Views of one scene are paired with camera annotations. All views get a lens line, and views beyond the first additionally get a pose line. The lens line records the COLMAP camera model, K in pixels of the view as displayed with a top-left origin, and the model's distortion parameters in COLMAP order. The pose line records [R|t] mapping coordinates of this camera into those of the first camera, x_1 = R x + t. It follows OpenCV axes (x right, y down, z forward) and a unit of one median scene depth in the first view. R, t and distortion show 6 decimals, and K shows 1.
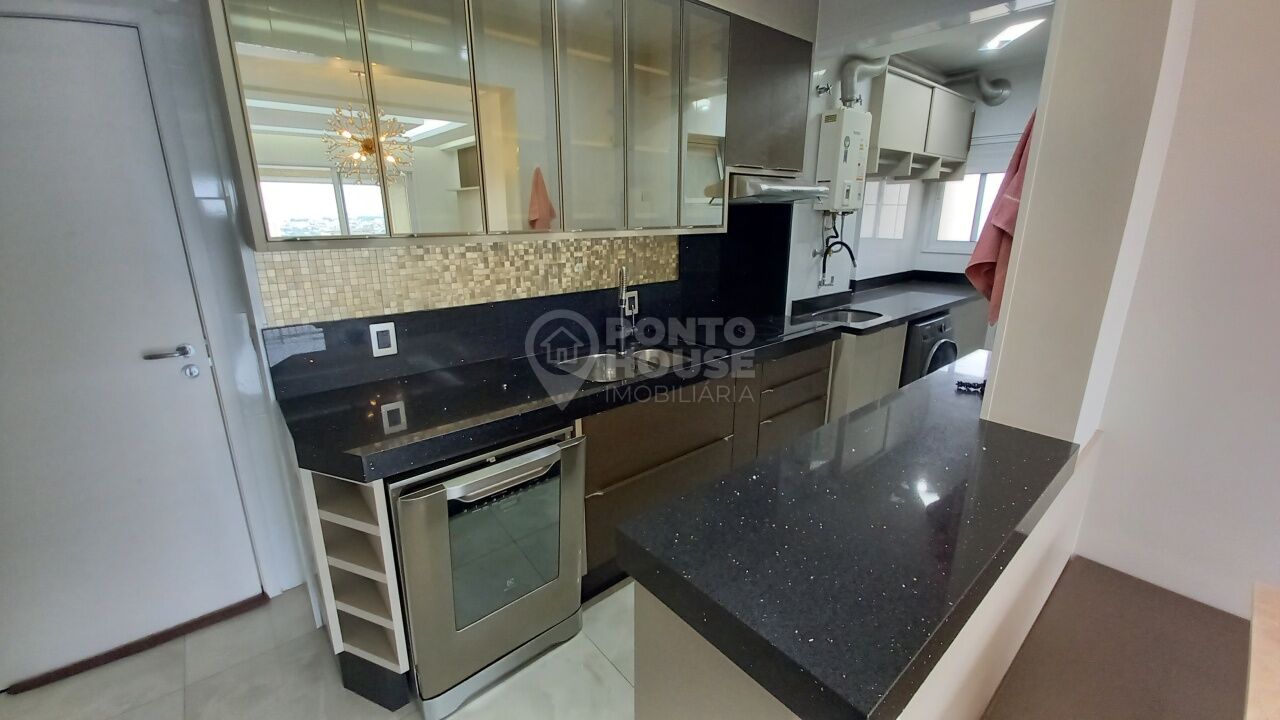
lens RADIAL K [[498.1, 0, 637.0], [0, 498.1, 353.1], [0, 0, 1]] dist [0.000362, -0.000053]
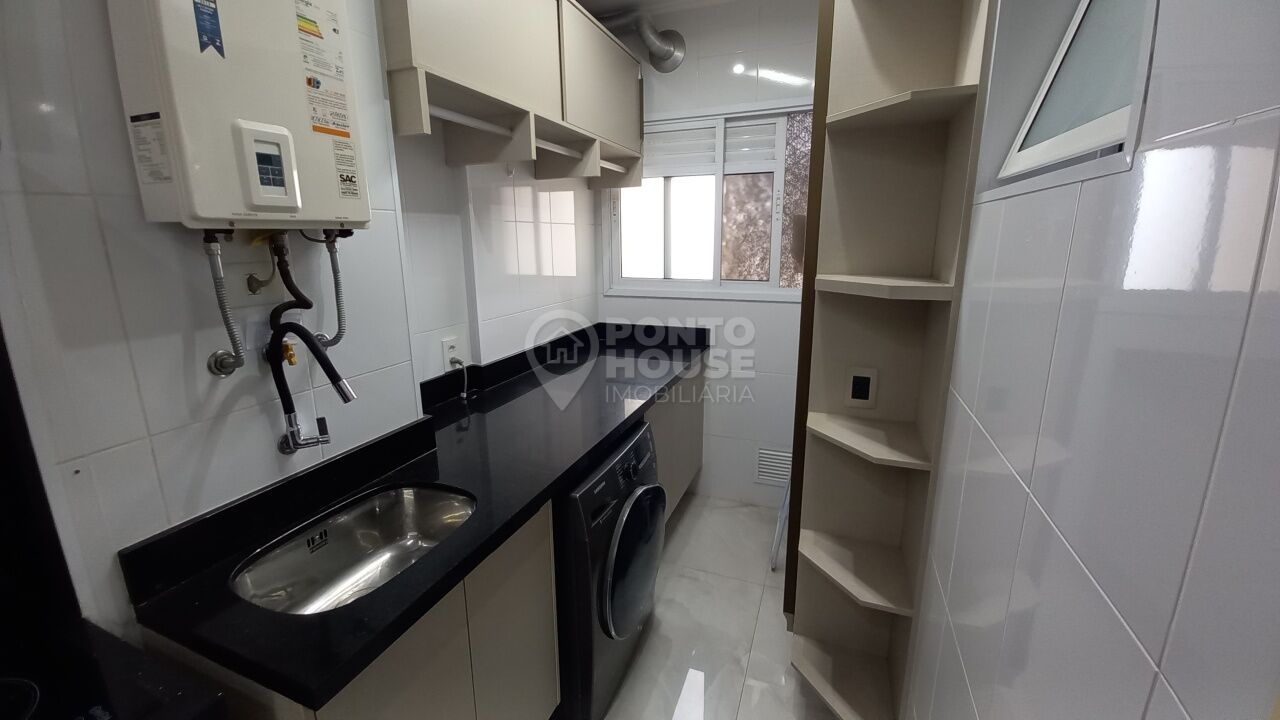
lens RADIAL K [[498.1, 0, 637.0], [0, 498.1, 353.1], [0, 0, 1]] dist [0.000362, -0.000053]
pose [[0.874860, -0.109811, 0.471764, 0.585638], [0.131890, 0.991167, -0.013872, -0.226899], [-0.466074, 0.074357, 0.881616, 0.821541]]
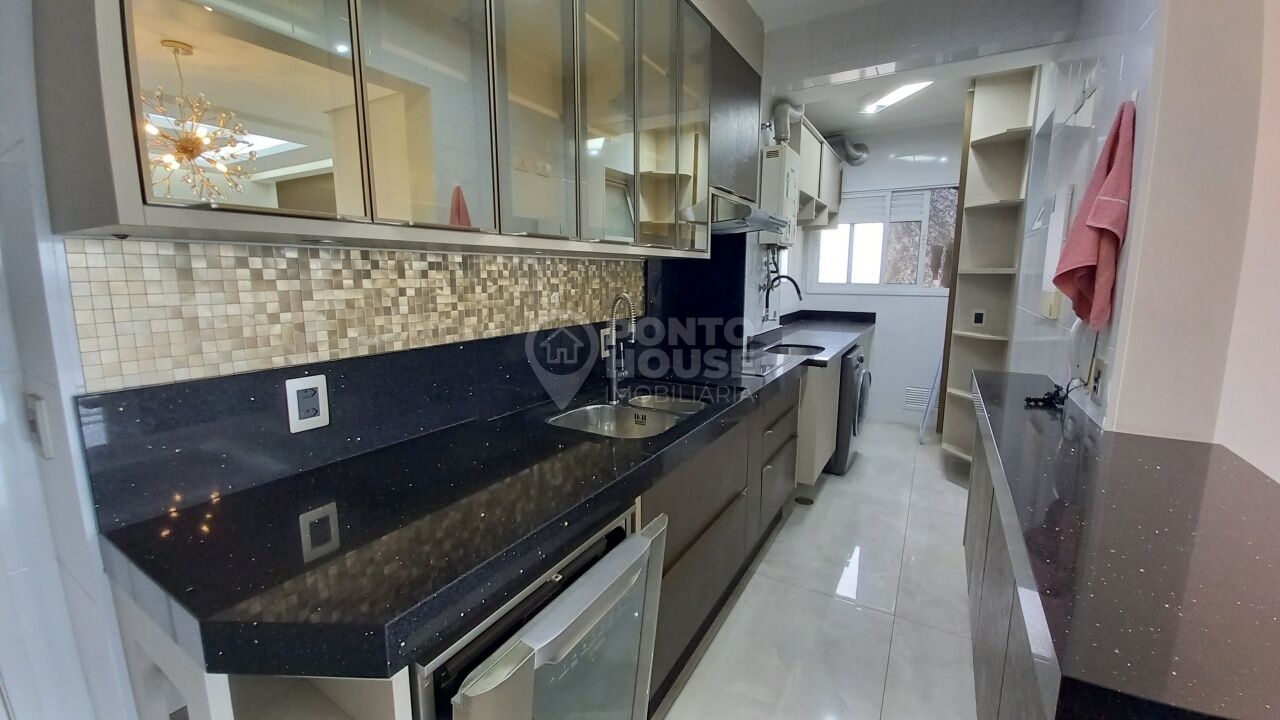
lens RADIAL K [[498.1, 0, 637.0], [0, 498.1, 353.1], [0, 0, 1]] dist [0.000362, -0.000053]
pose [[0.944772, -0.046572, 0.324402, -0.259192], [0.083211, 0.991502, -0.099997, 0.004908], [-0.316989, 0.121468, 0.940619, 0.233917]]
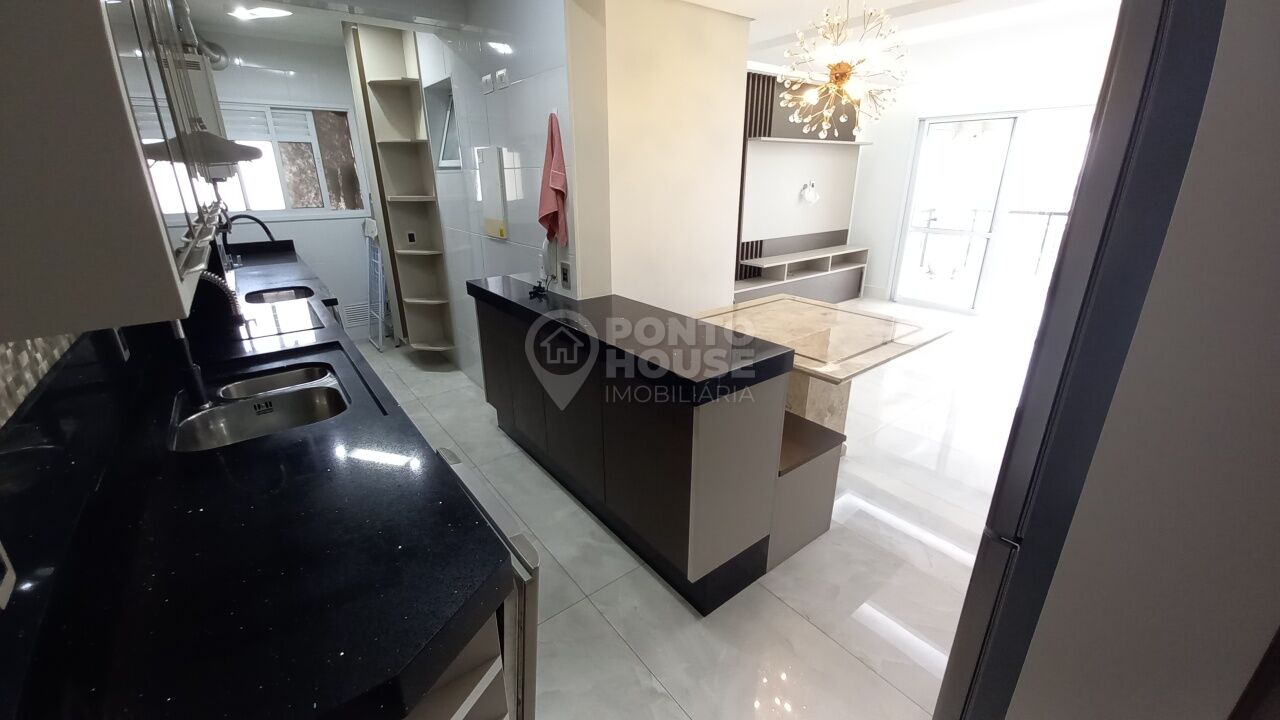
lens RADIAL K [[498.1, 0, 637.0], [0, 498.1, 353.1], [0, 0, 1]] dist [0.000362, -0.000053]
pose [[0.038254, -0.327190, 0.944184, -0.621478], [0.268827, 0.913411, 0.305635, -0.106492], [-0.962428, 0.242131, 0.122899, 0.372799]]
